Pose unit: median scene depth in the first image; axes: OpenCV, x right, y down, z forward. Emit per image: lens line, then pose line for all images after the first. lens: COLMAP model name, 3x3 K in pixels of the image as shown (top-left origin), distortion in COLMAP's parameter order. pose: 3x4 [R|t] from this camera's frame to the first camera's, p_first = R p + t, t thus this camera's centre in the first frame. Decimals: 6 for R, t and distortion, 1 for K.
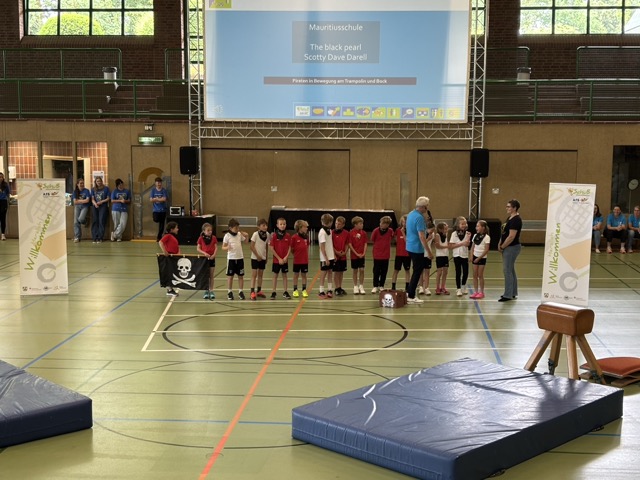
lens RADIAL K [[1002.0, 0, 320.0], [0, 1002.0, 240.0], [0, 0, 1]] dist [0.259718, -1.102820]
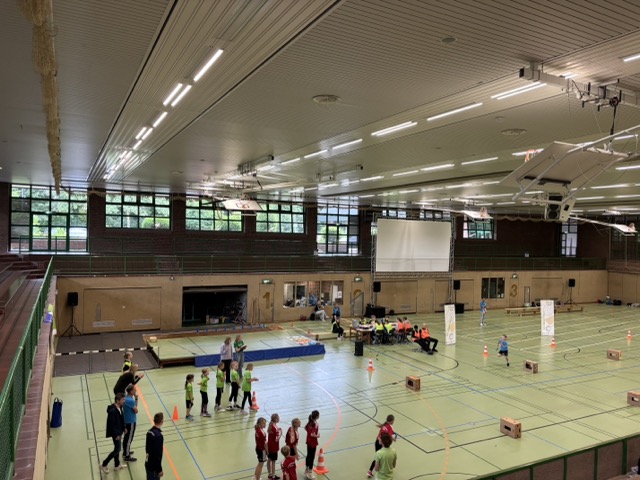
lens RADIAL K [[481.7, 0, 320.0], [0, 481.7, 240.0], [0, 0, 1]] dist [0.072701, -0.086801]
pose [[0.842958, 0.010309, 0.537881, -0.966823], [0.043093, 0.995310, -0.086611, -0.098644], [-0.536251, 0.096188, 0.838560, -0.033831]]
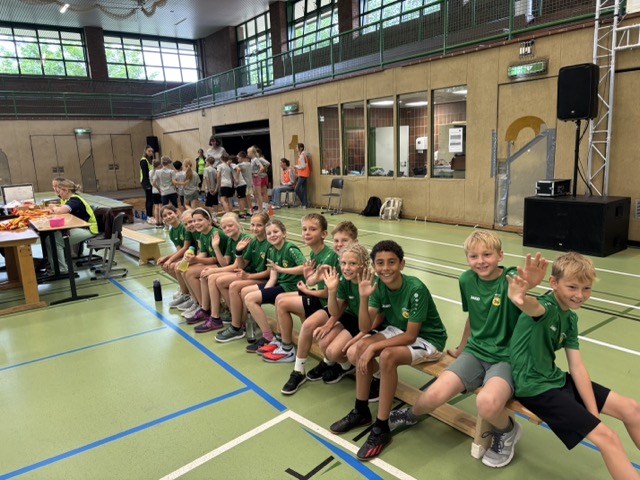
lens RADIAL K [[481.7, 0, 320.0], [0, 481.7, 240.0], [0, 0, 1]] dist [0.072701, -0.086801]
pose [[0.665389, 0.112850, -0.737918, -0.021903], [-0.049845, 0.993018, 0.106916, -0.022760], [0.744831, -0.034360, 0.666368, 0.722699]]
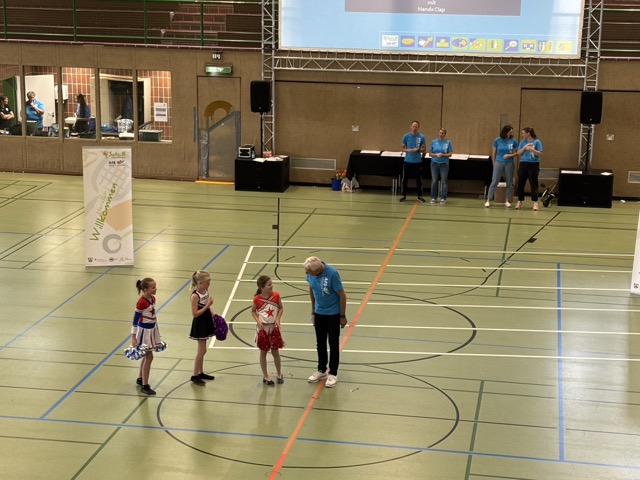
lens RADIAL K [[1305.6, 0, 320.0], [0, 1305.6, 240.0], [0, 0, 1]] dist [0.226541, -0.631024]
pose [[0.996028, 0.028849, -0.084243, 0.023326], [-0.020082, 0.994466, 0.103121, -0.072640], [0.086752, -0.101020, 0.991095, -0.155160]]
